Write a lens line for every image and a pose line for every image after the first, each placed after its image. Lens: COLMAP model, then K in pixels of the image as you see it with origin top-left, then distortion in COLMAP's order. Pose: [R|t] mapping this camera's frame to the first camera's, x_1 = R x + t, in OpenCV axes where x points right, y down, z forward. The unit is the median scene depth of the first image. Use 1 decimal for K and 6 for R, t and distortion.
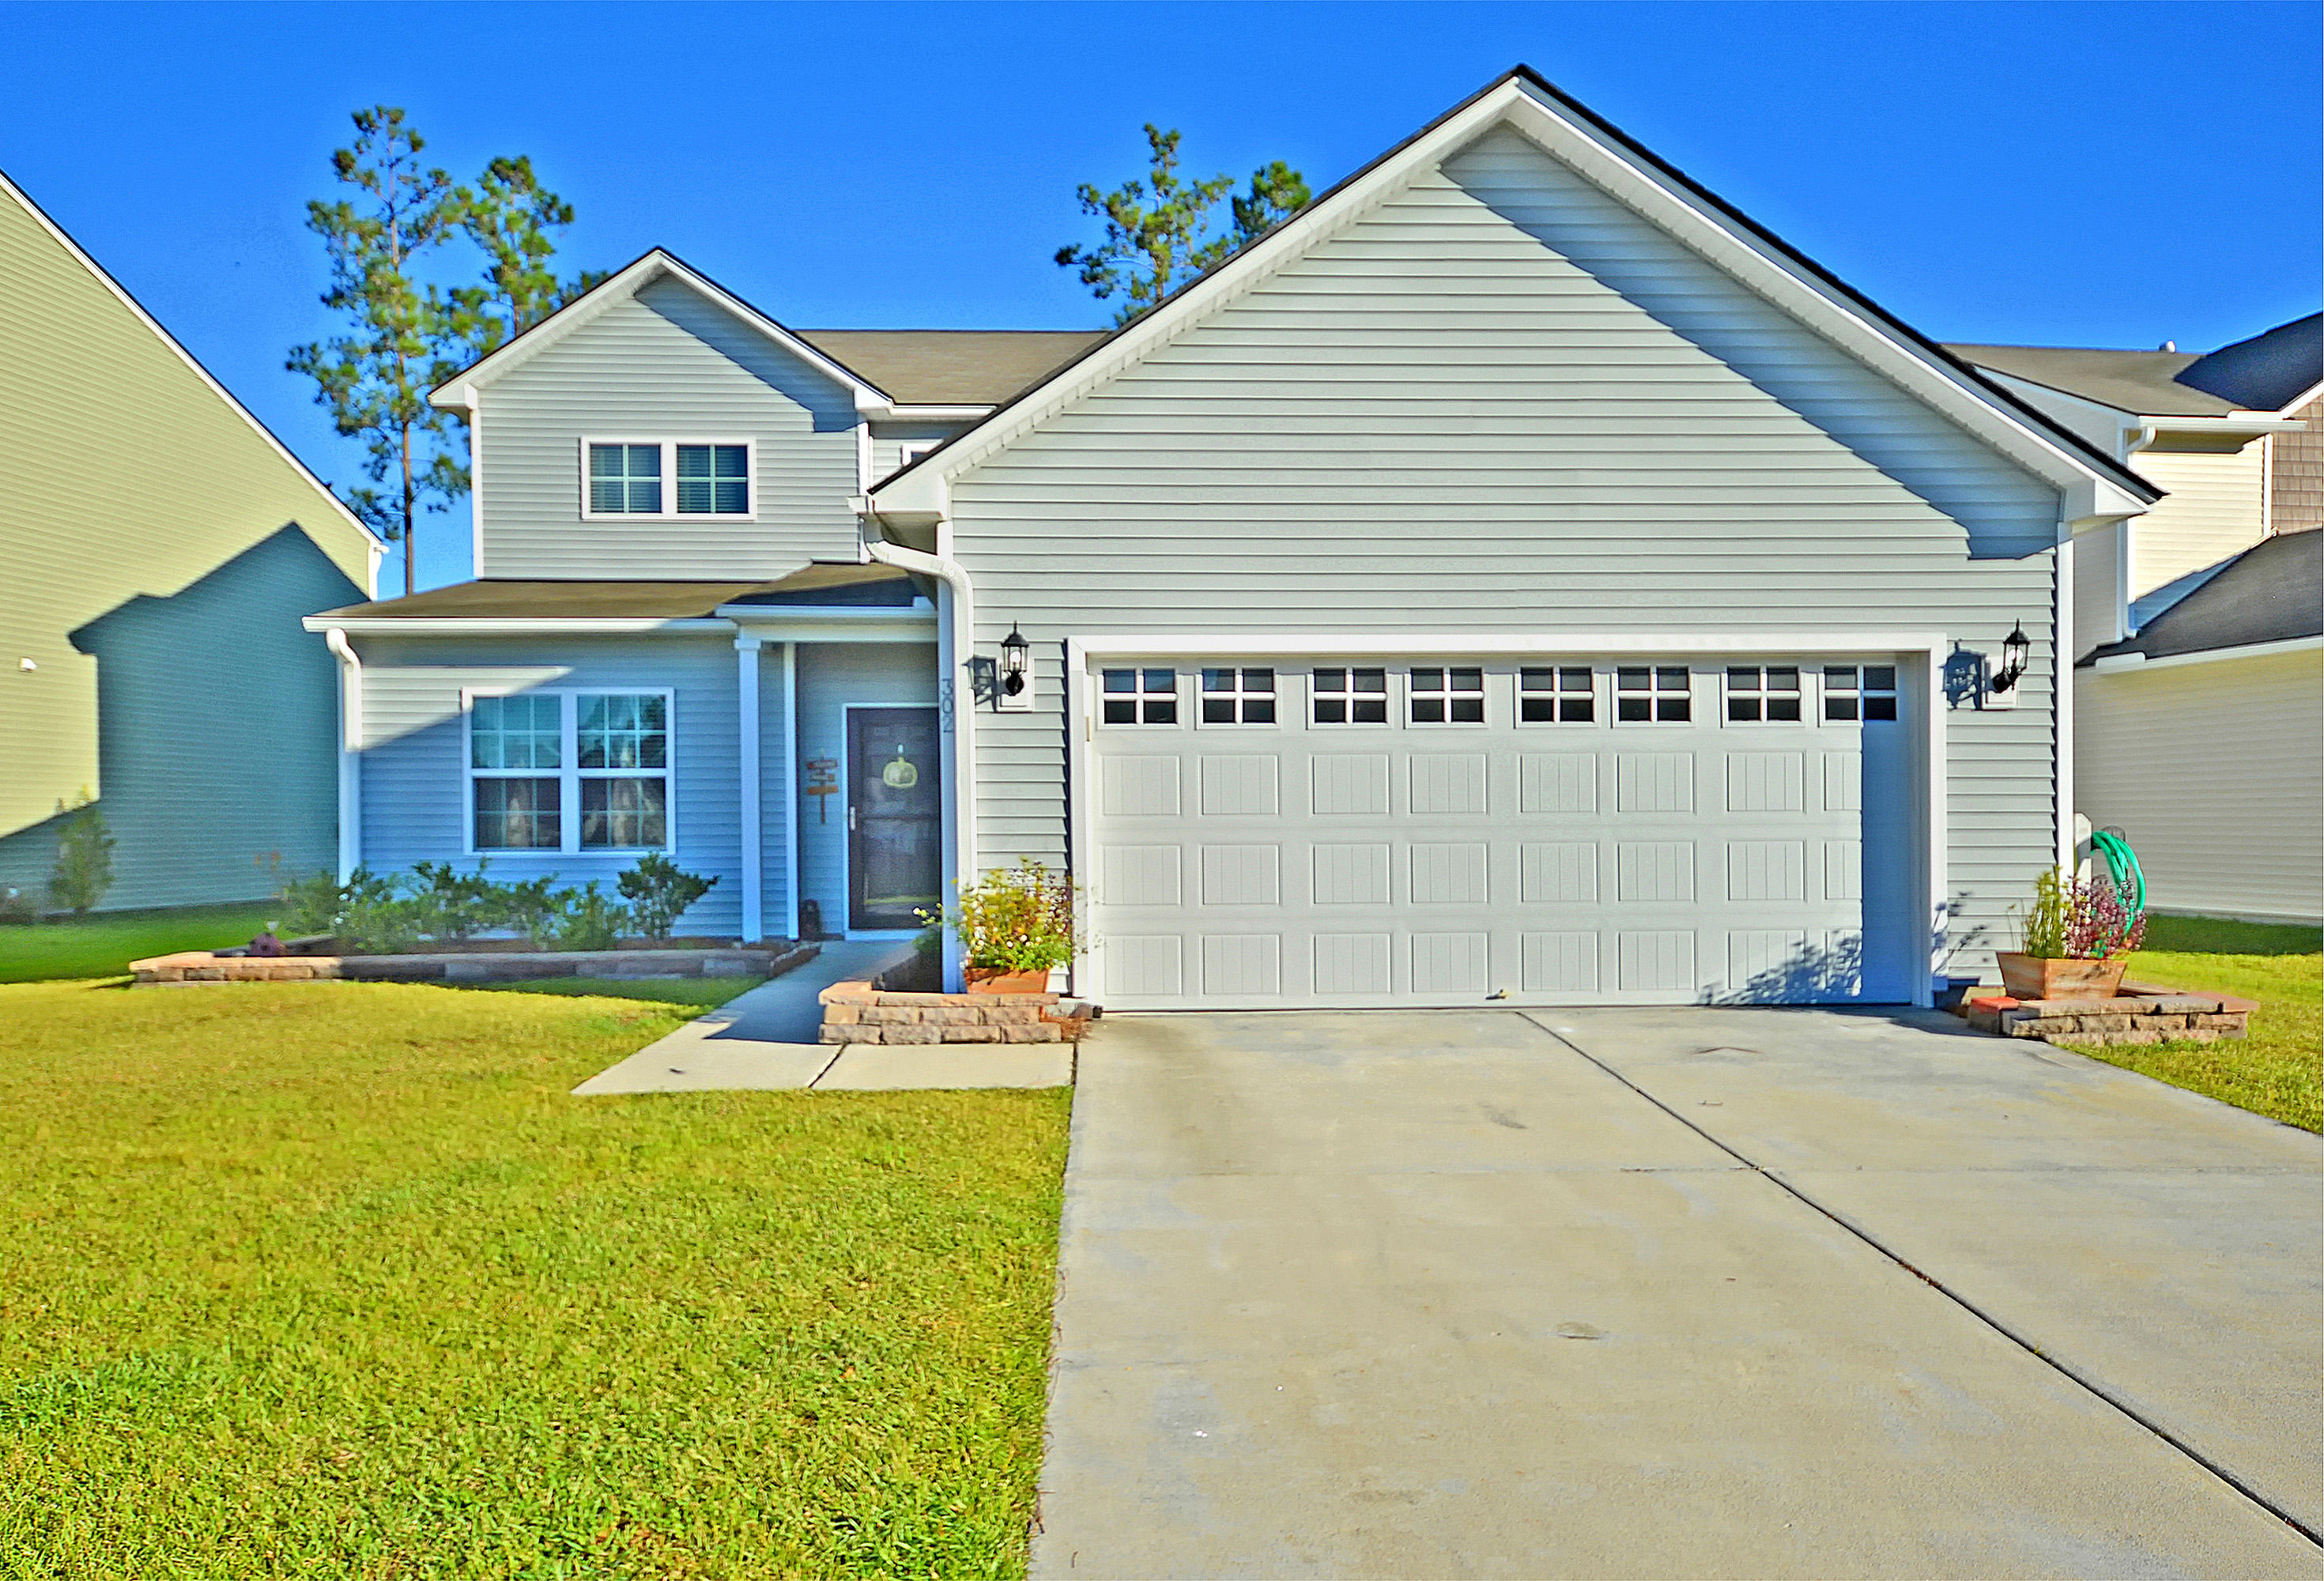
lens RADIAL K [[1648.8, 0, 1170.3], [0, 1648.8, 798.7], [0, 0, 1]] dist [0.059432, 0.001854]
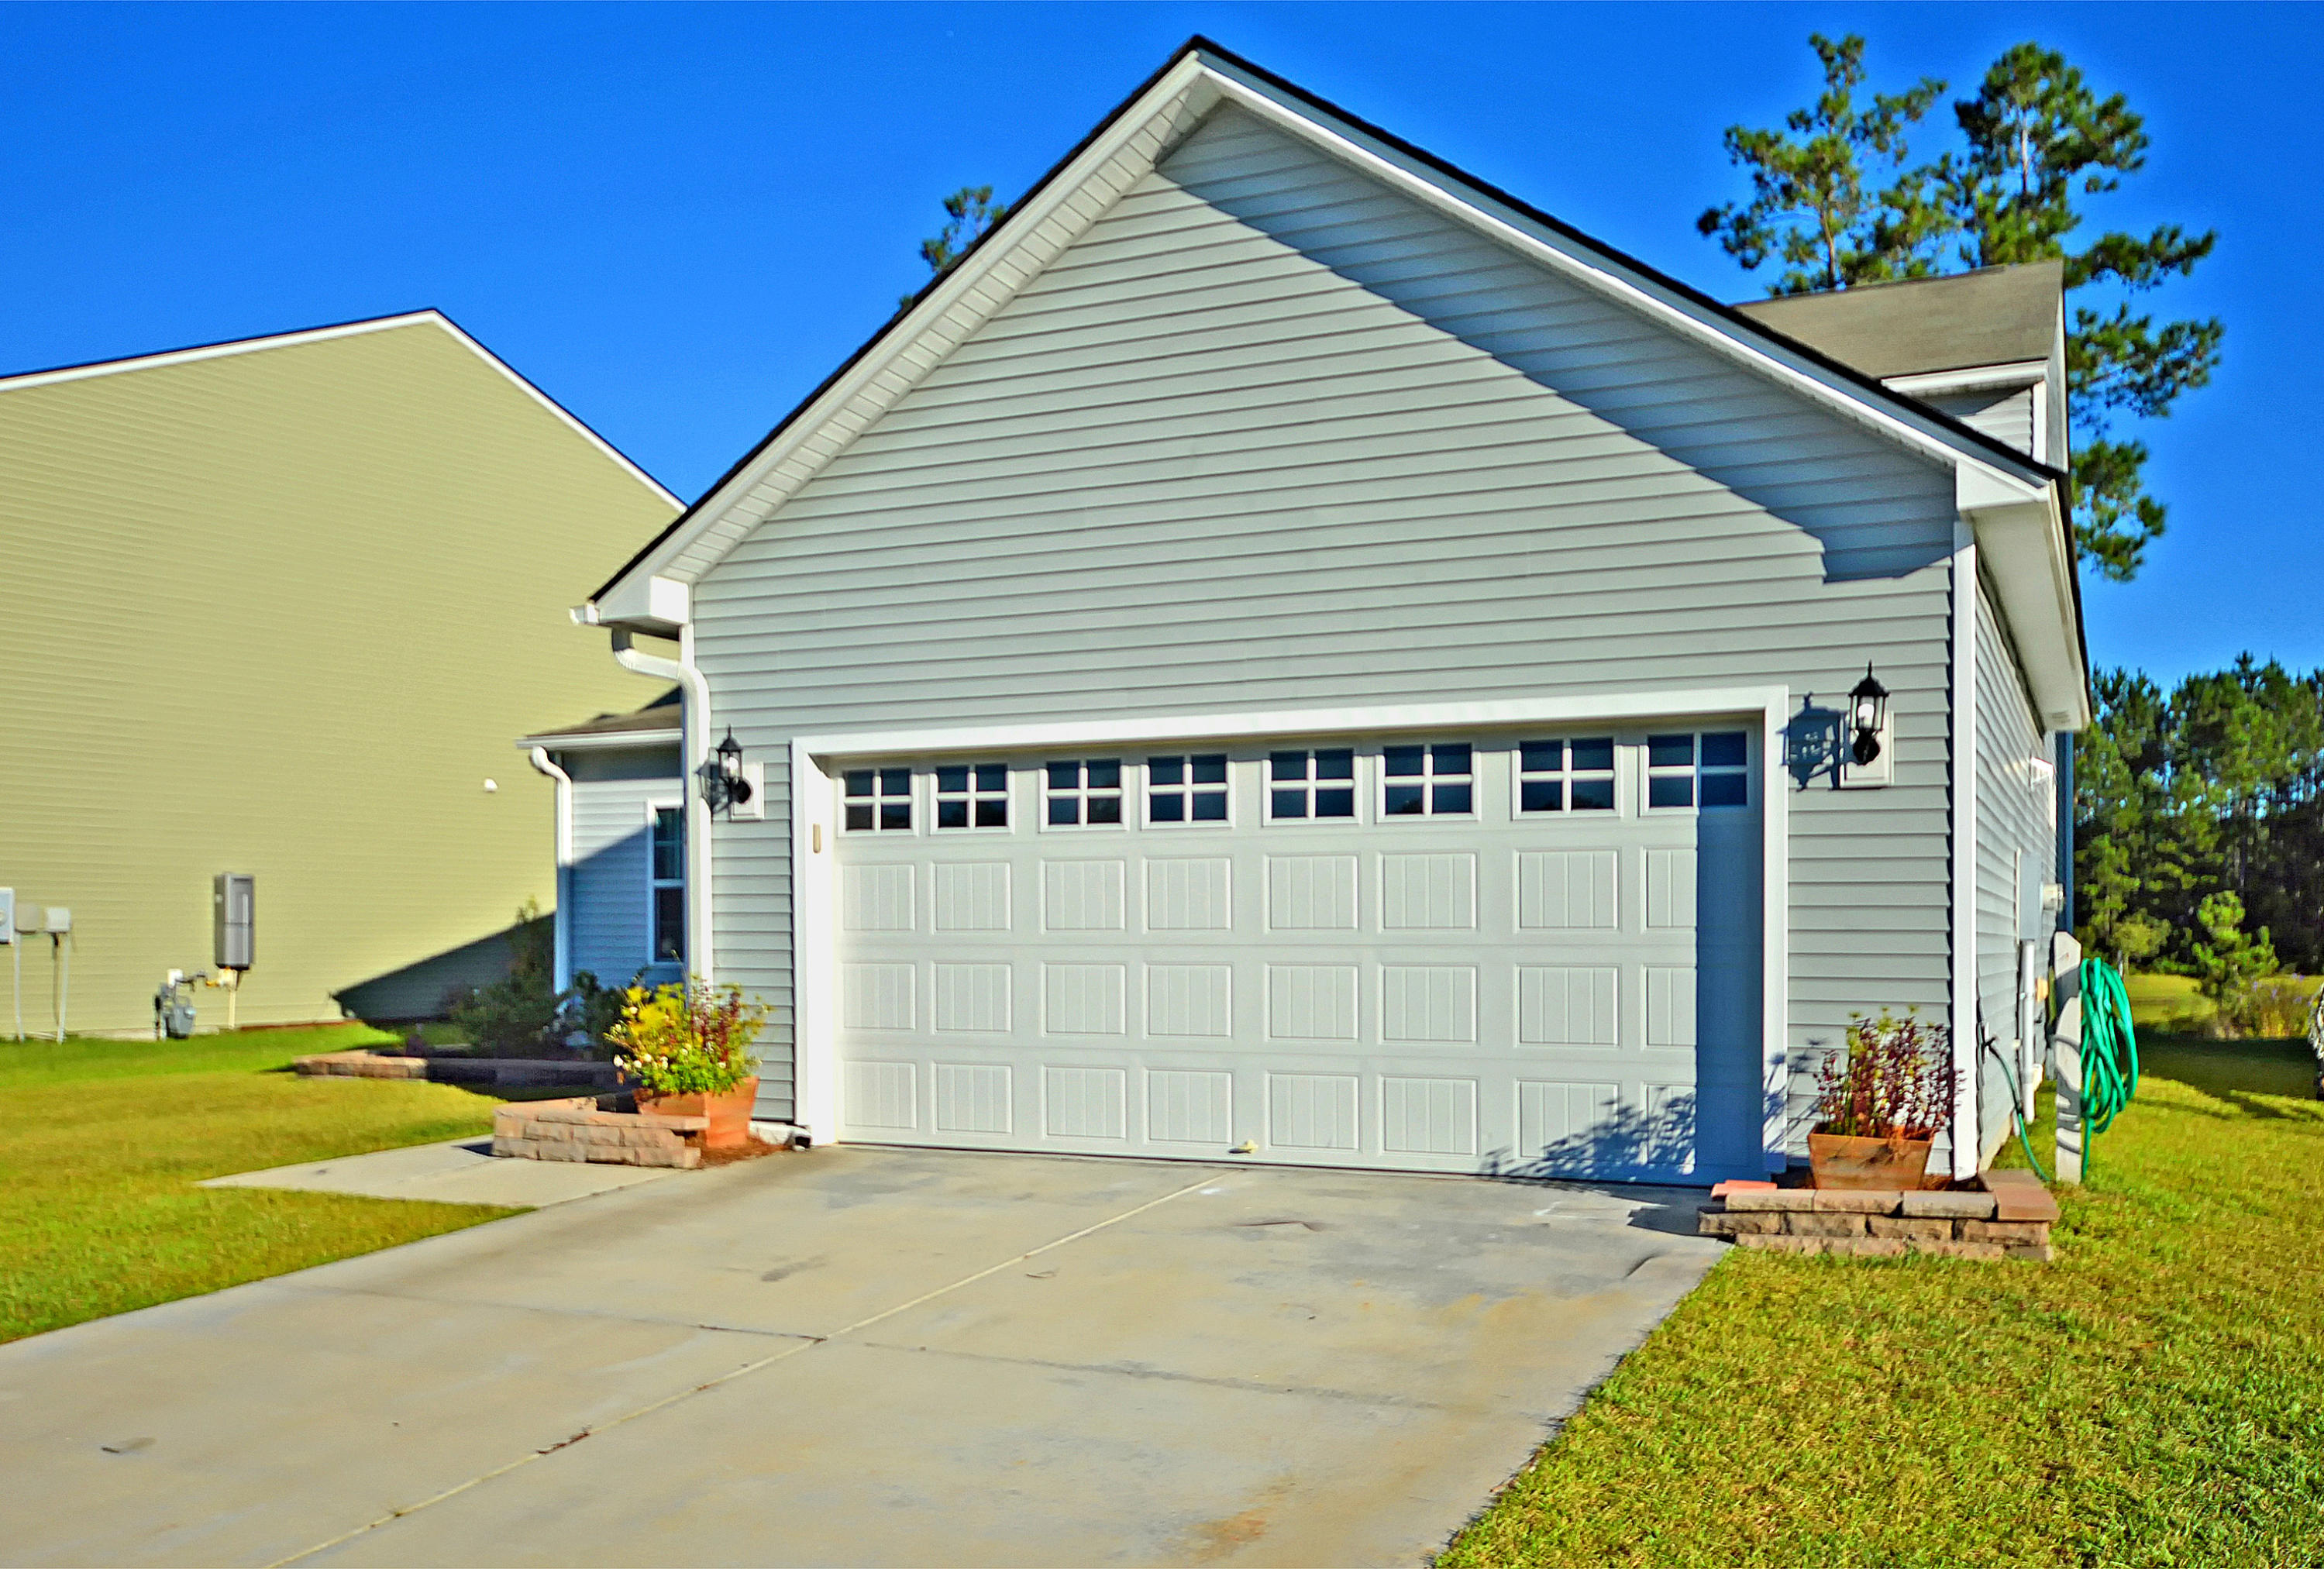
lens RADIAL K [[2001.9, 0, 1169.4], [0, 2001.9, 916.8], [0, 0, 1]] dist [0.008710, 0.015093]
pose [[0.882955, 0.000738, -0.469457, 0.628954], [0.003402, 0.999962, 0.007971, -0.005597], [0.469445, -0.008635, 0.882919, 0.096619]]
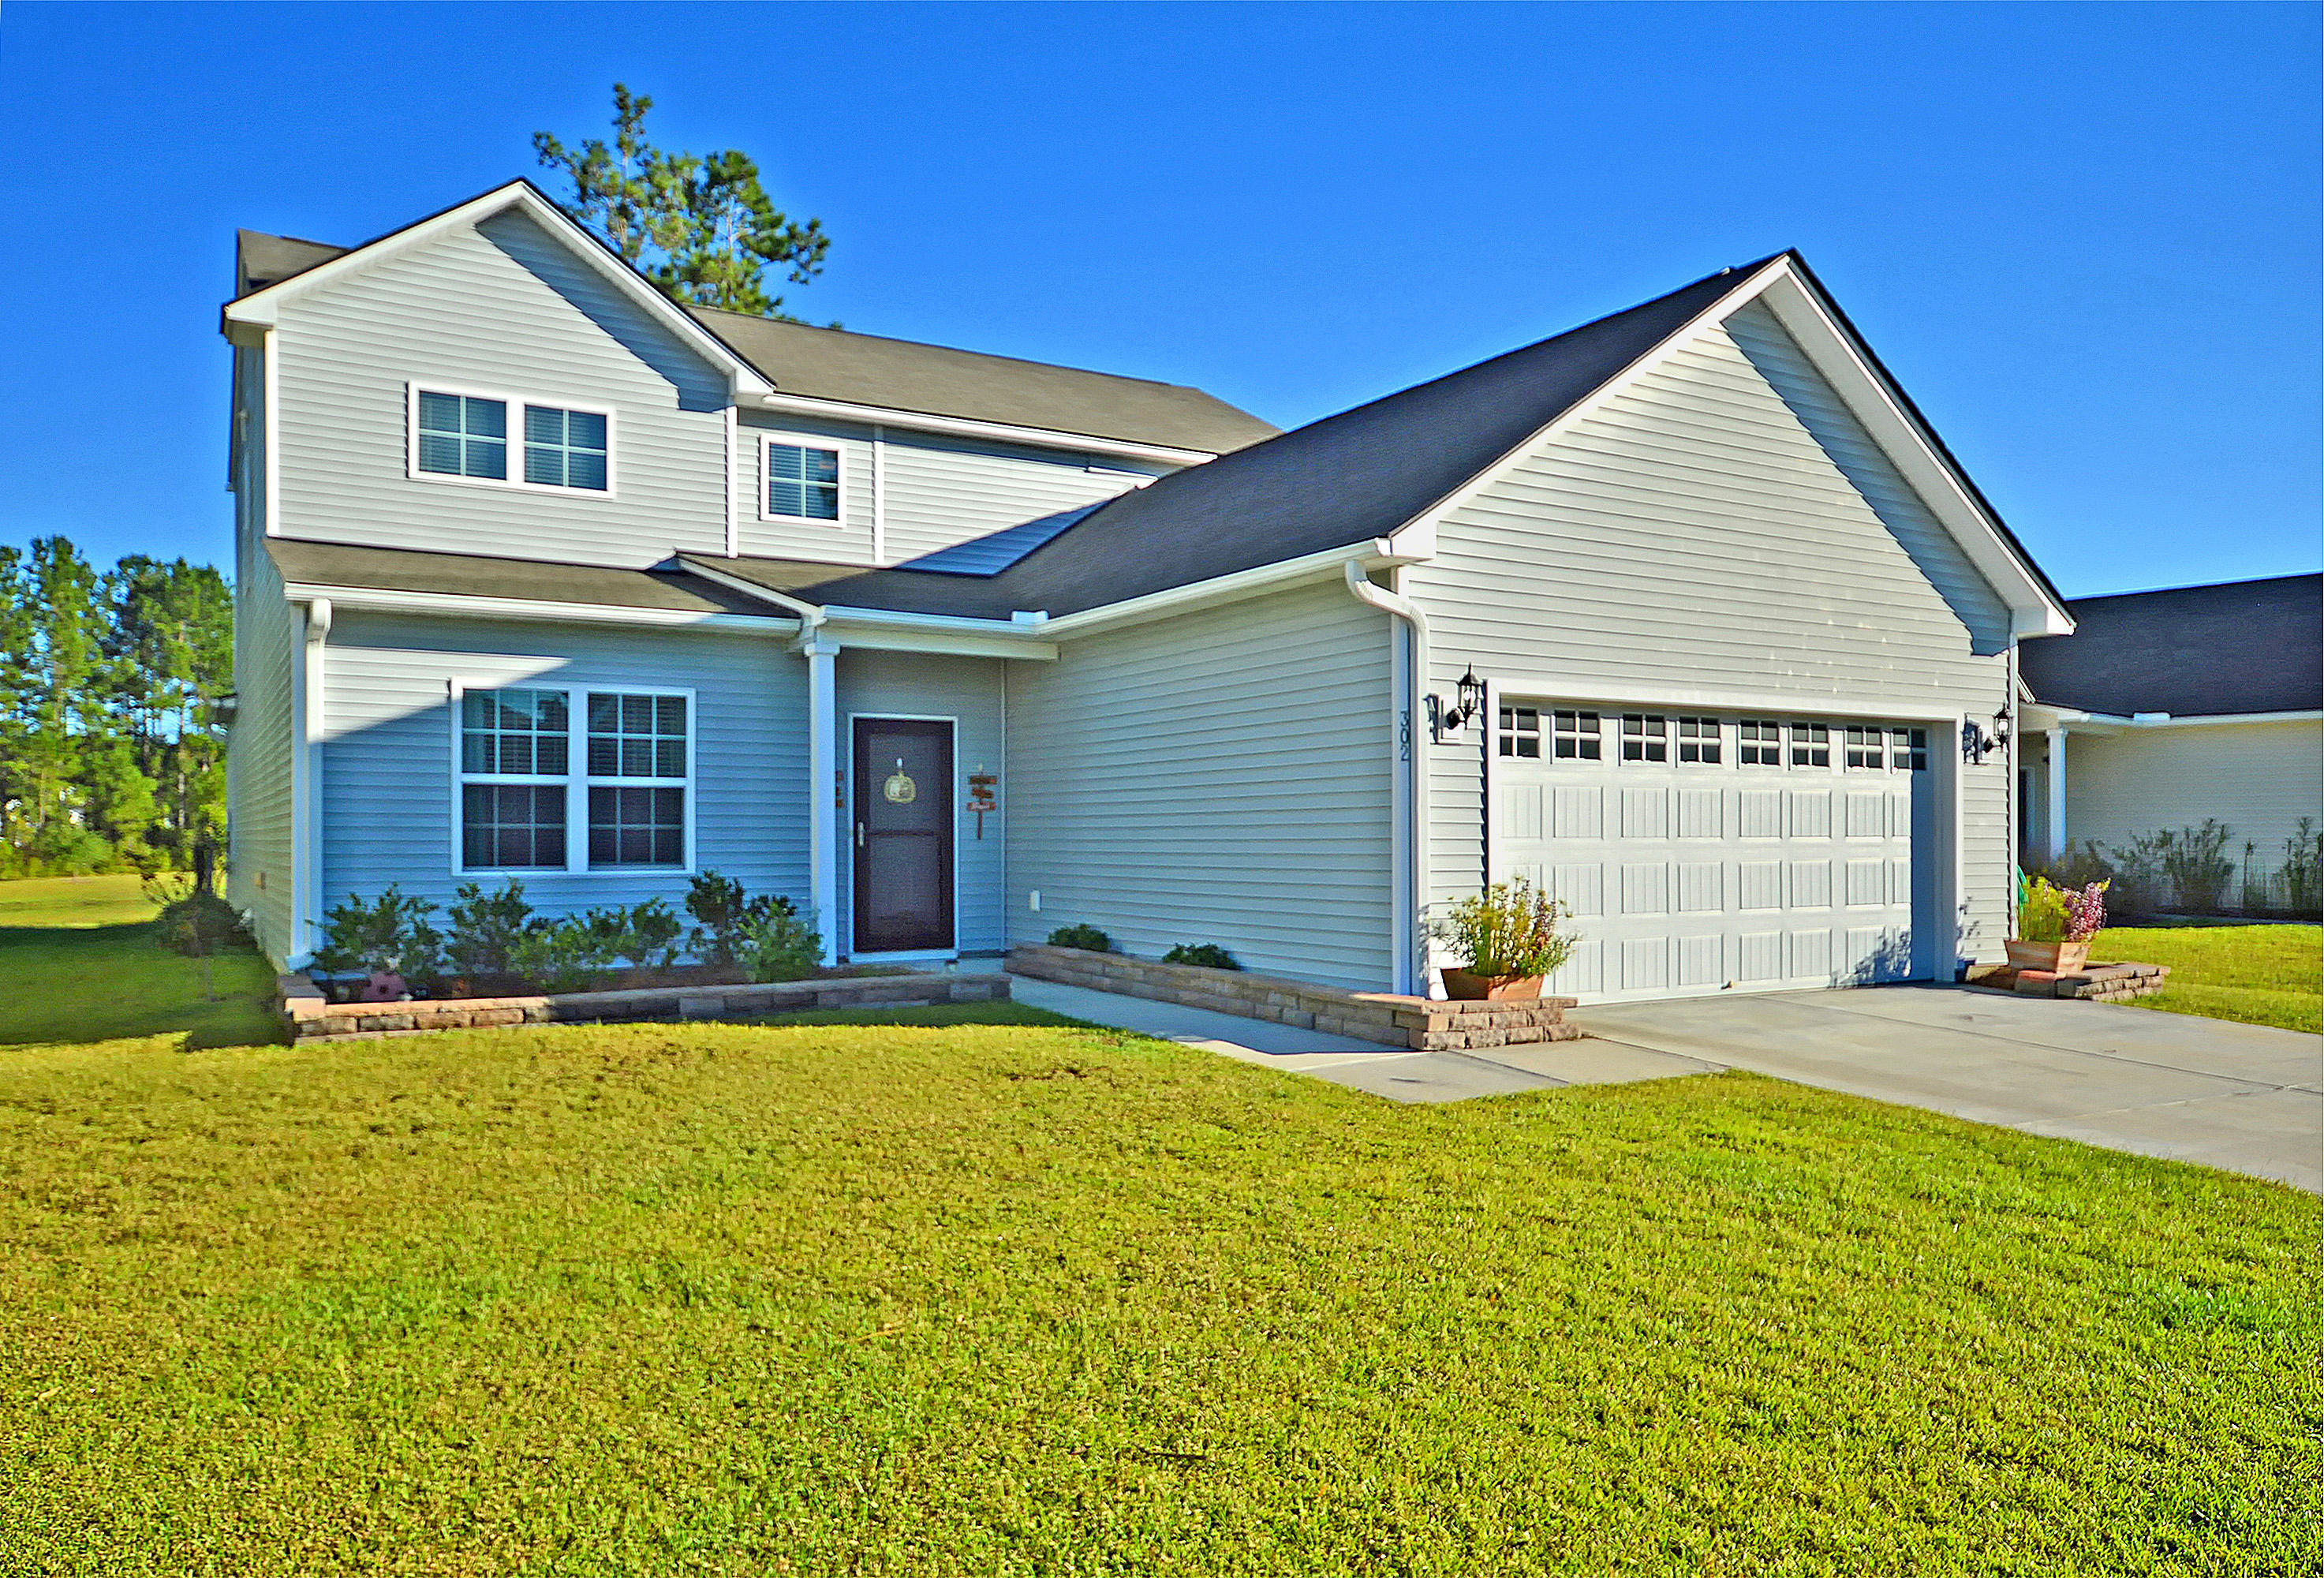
lens RADIAL K [[1648.9, 0, 1170.3], [0, 1648.9, 797.2], [0, 0, 1]] dist [0.059432, 0.001854]
pose [[0.871925, 0.016738, 0.489352, -0.762822], [-0.013465, 0.999857, -0.010209, -0.003069], [-0.489453, 0.002313, 0.872026, 0.121312]]
